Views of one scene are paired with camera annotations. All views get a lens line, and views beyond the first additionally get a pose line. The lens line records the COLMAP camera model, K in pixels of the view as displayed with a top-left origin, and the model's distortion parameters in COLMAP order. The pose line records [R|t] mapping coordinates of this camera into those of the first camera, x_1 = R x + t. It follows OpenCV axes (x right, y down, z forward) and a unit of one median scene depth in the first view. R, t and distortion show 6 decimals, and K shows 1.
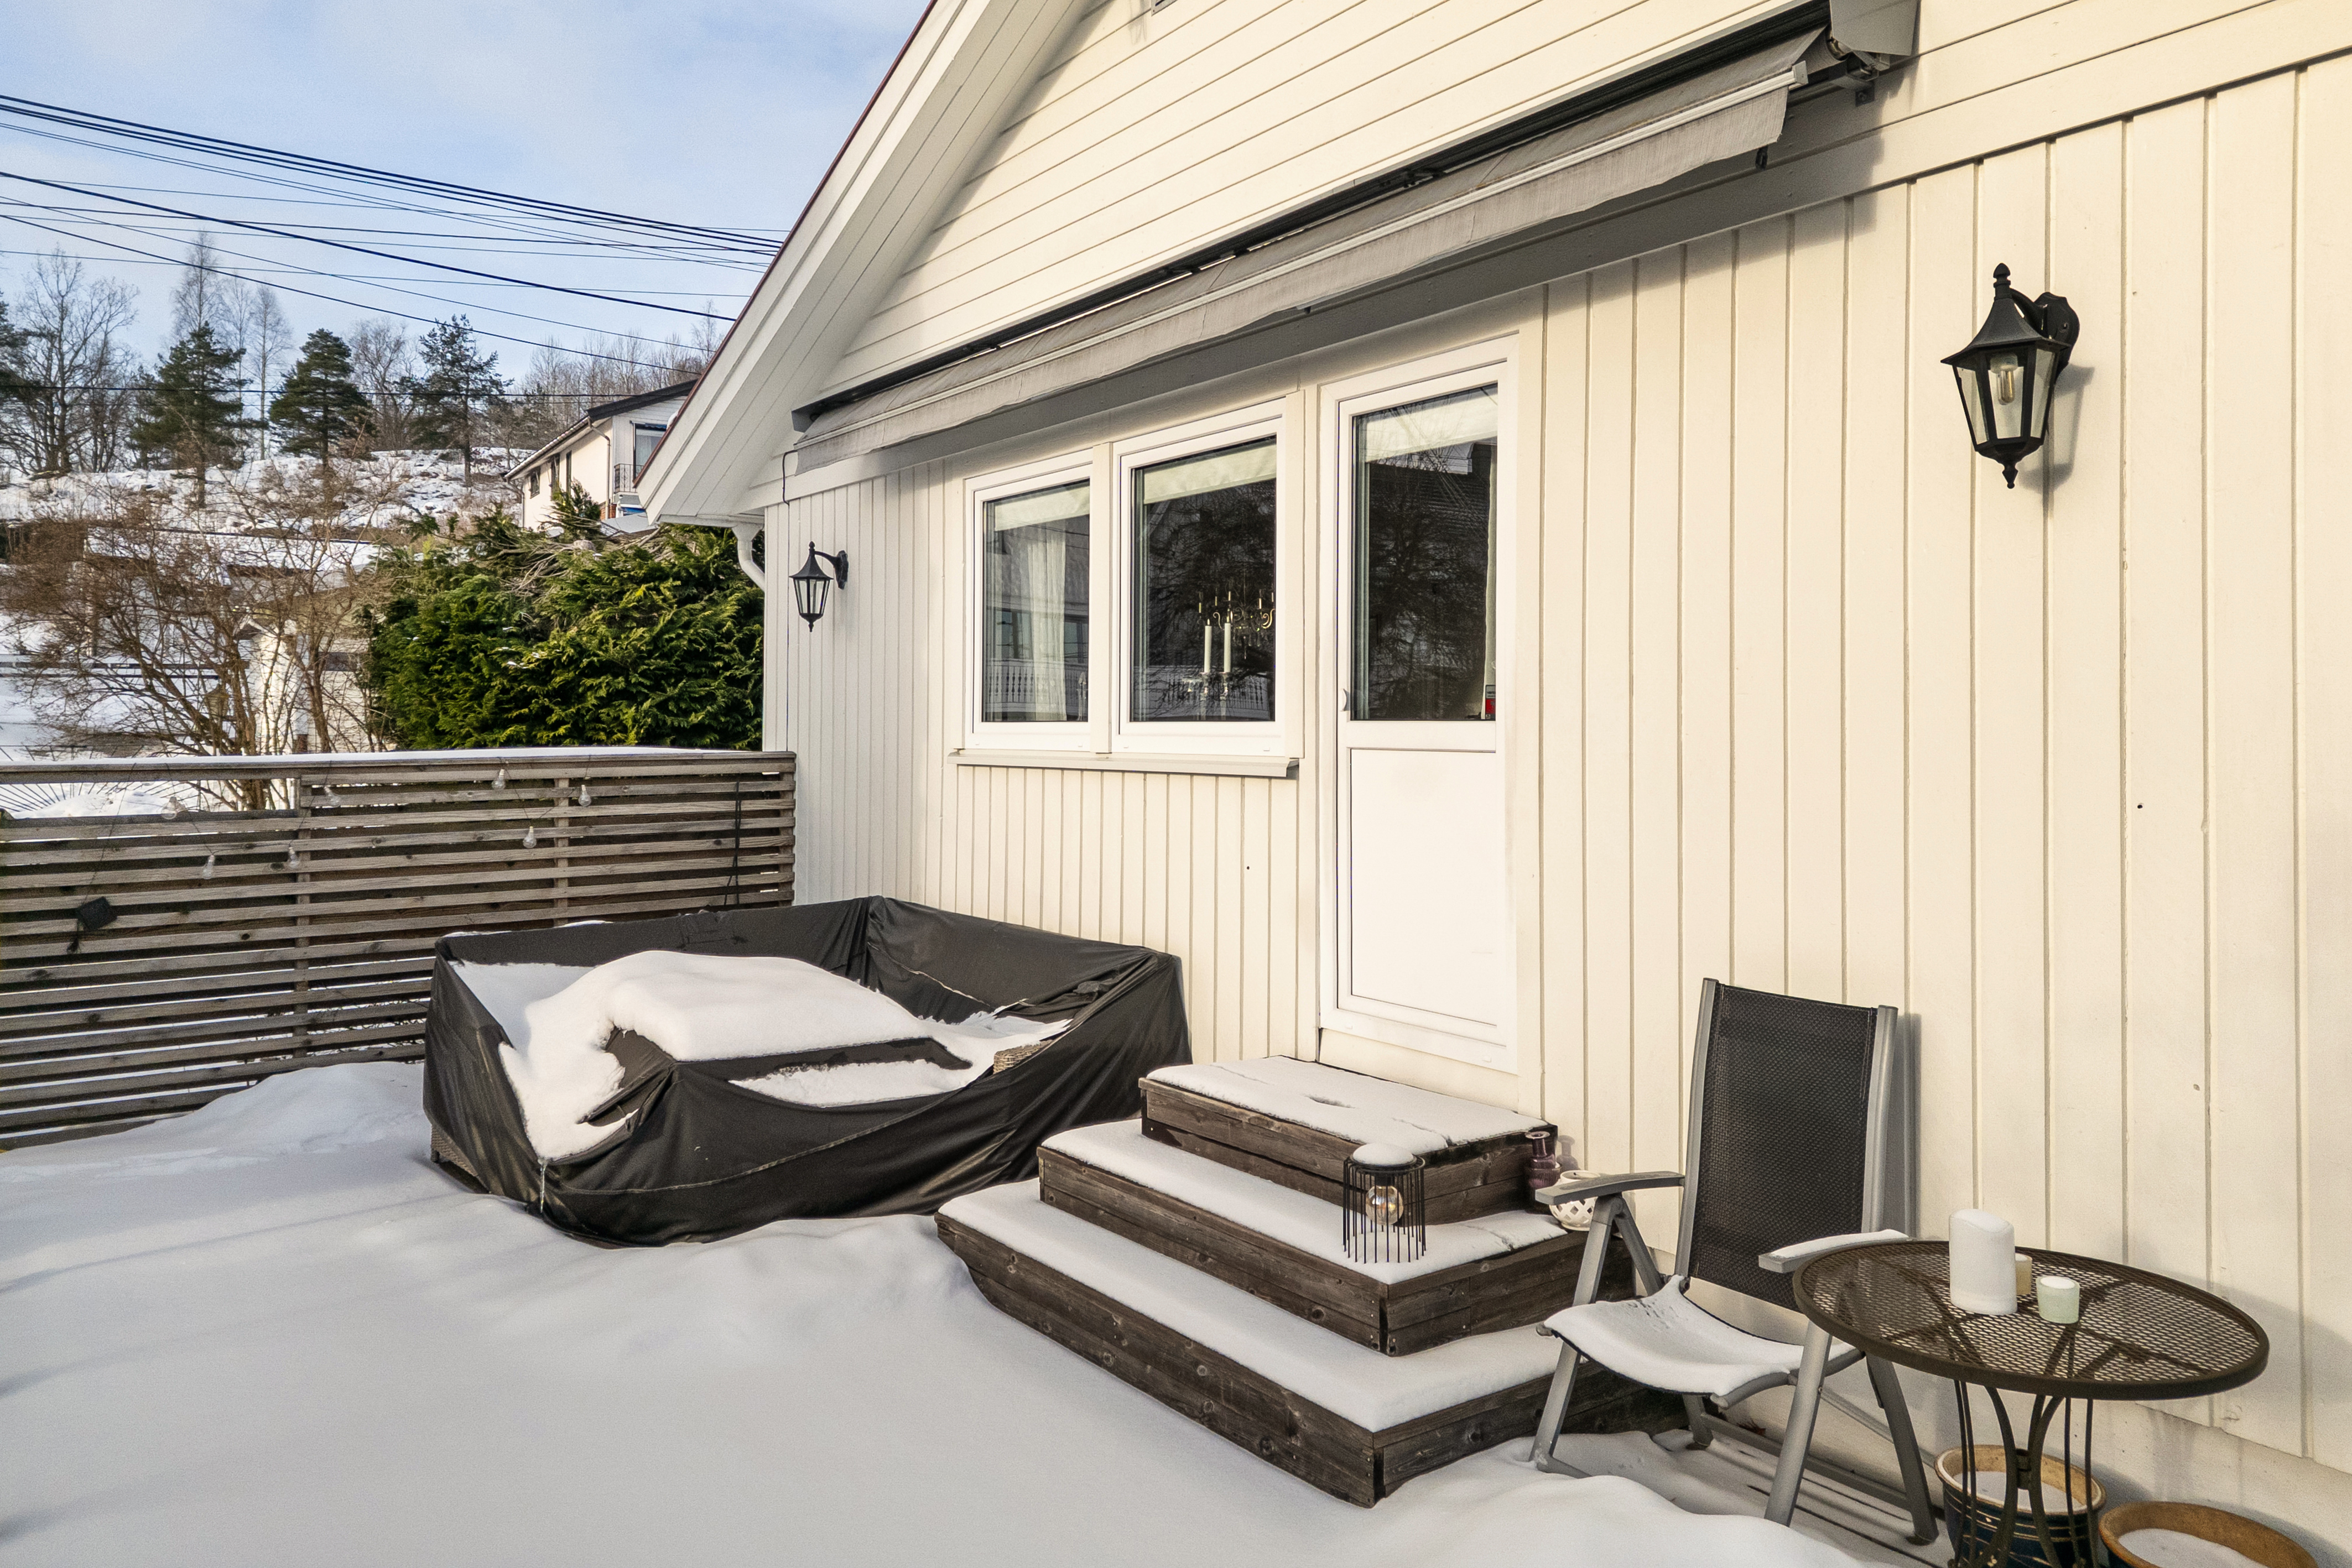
lens RADIAL K [[1621.4, 0, 1179.5], [0, 1621.4, 775.7], [0, 0, 1]] dist [0.003464, 0.001483]
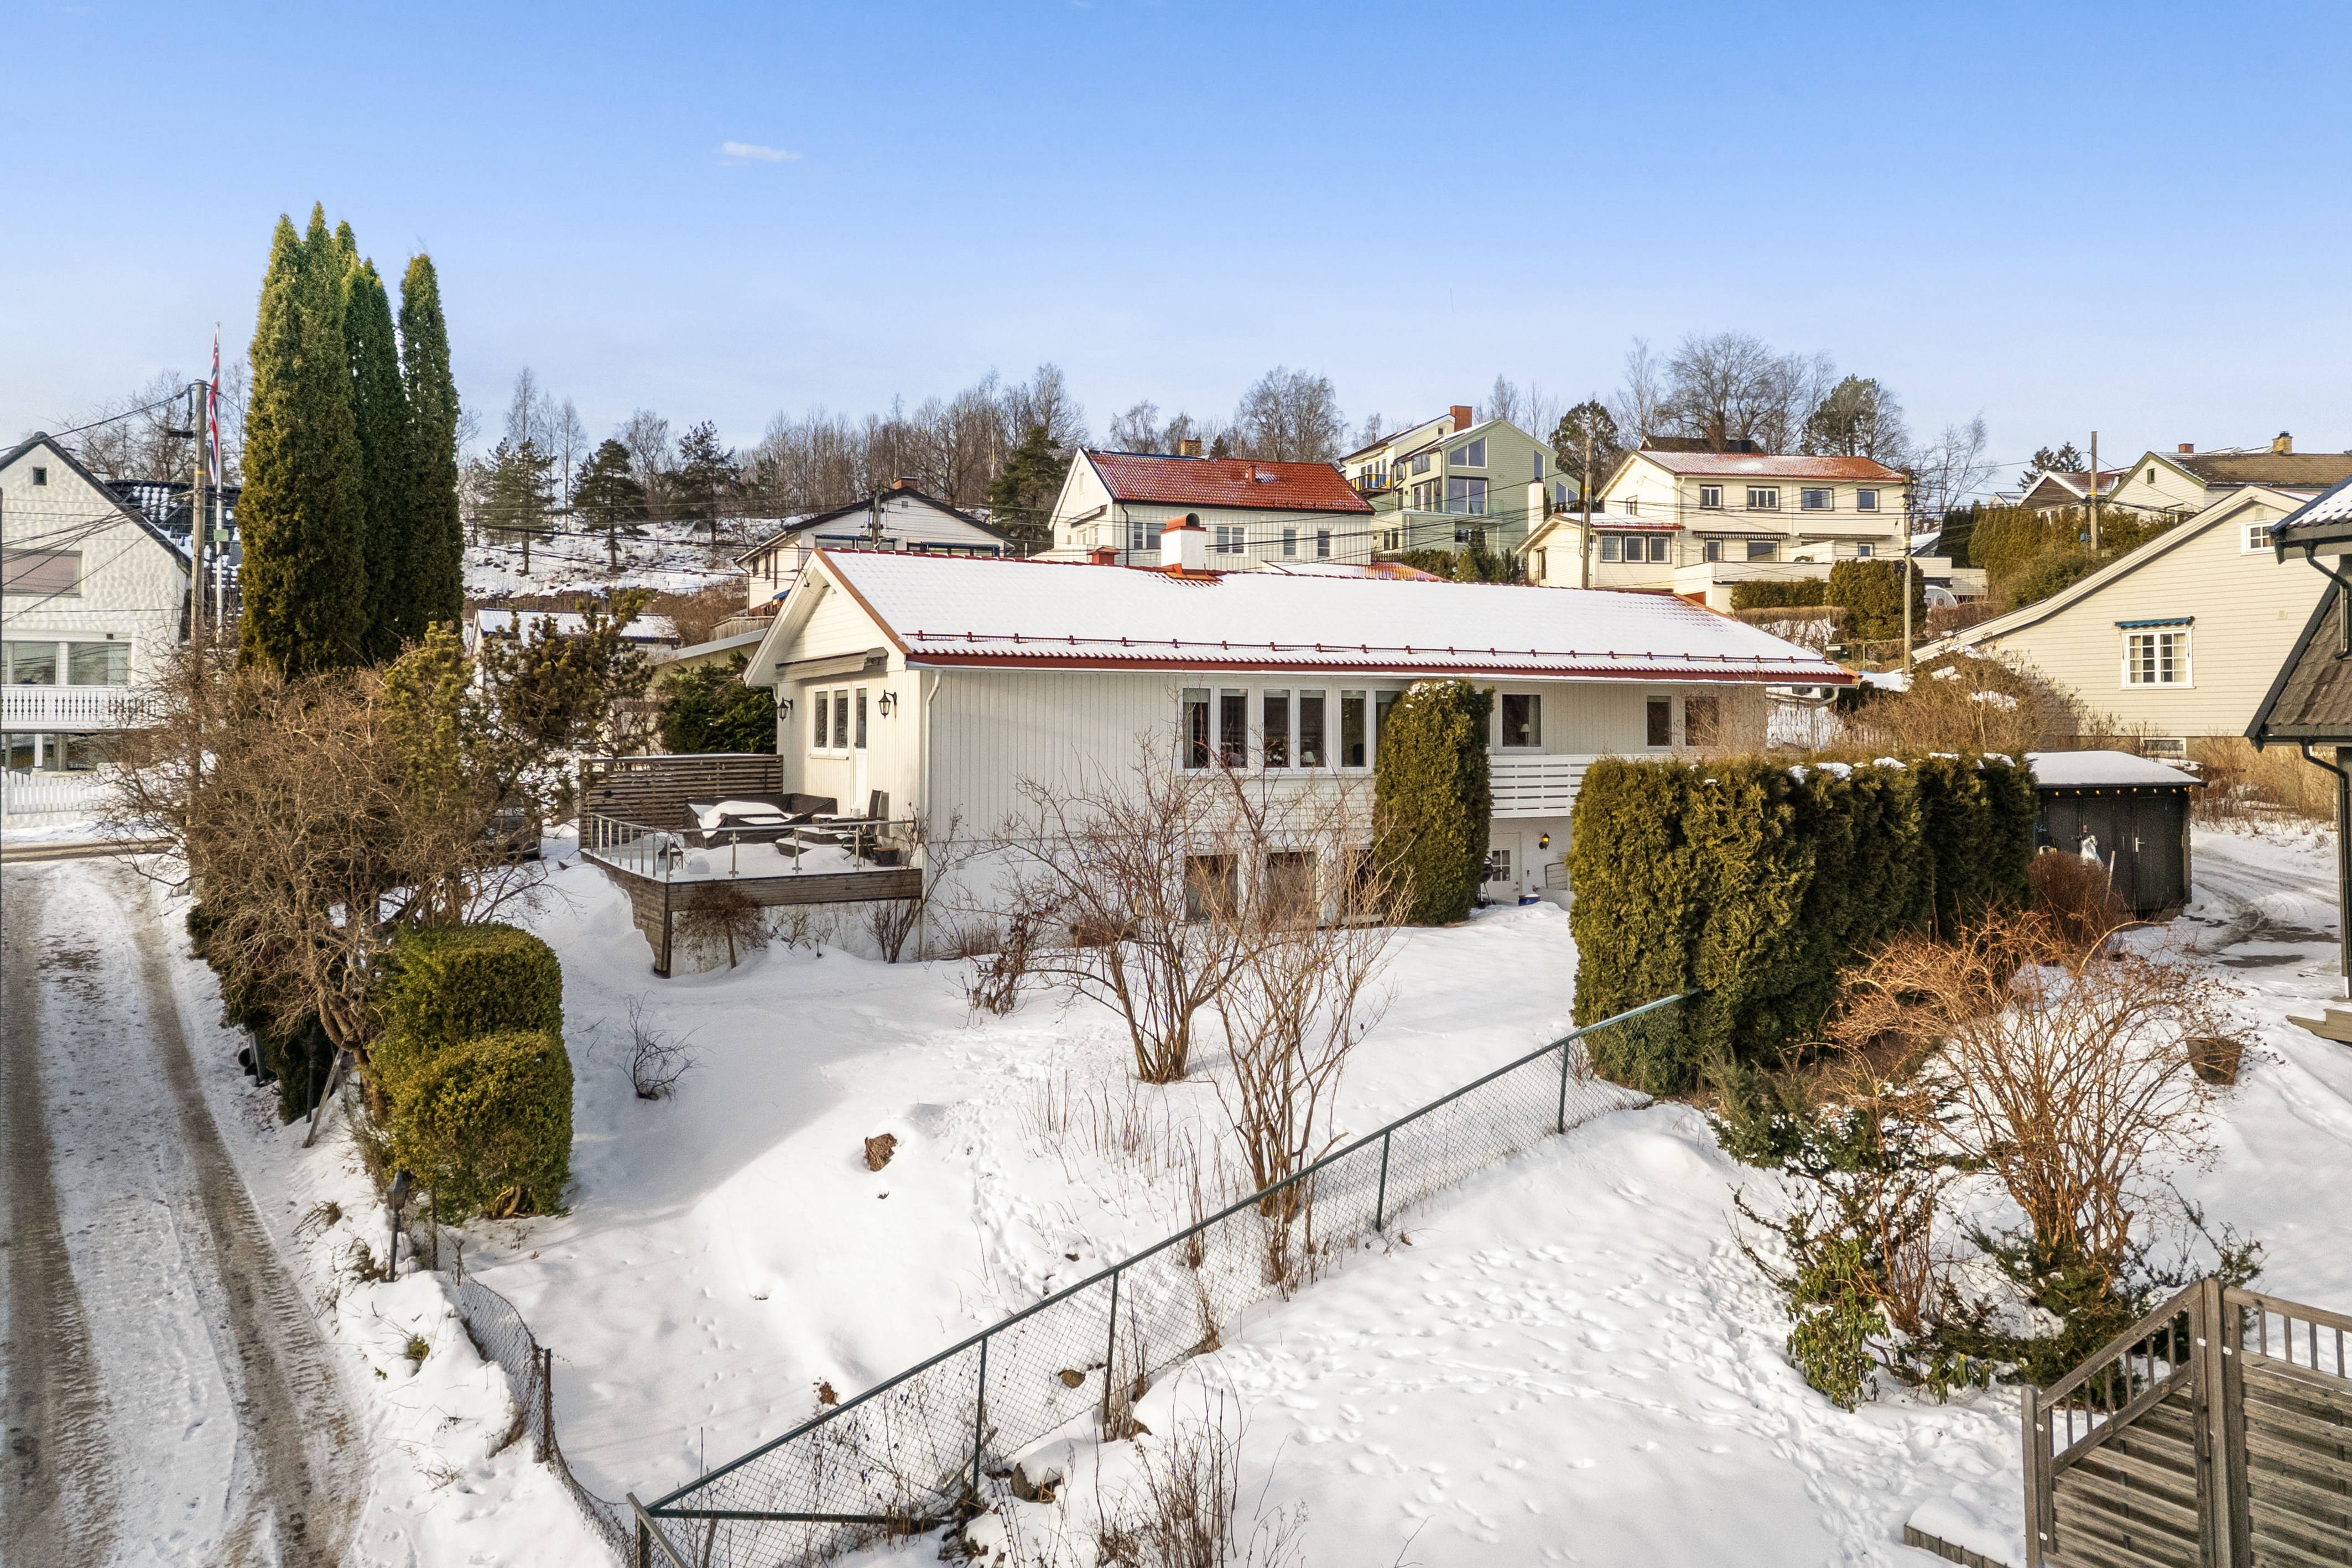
lens RADIAL K [[1621.4, 0, 1173.0], [0, 1621.4, 776.3], [0, 0, 1]] dist [0.003464, 0.001483]
pose [[0.989992, -0.001186, -0.141115, 0.122844], [0.001208, 0.999999, 0.000071, 0.003711], [0.141115, -0.000241, 0.989993, -0.264466]]
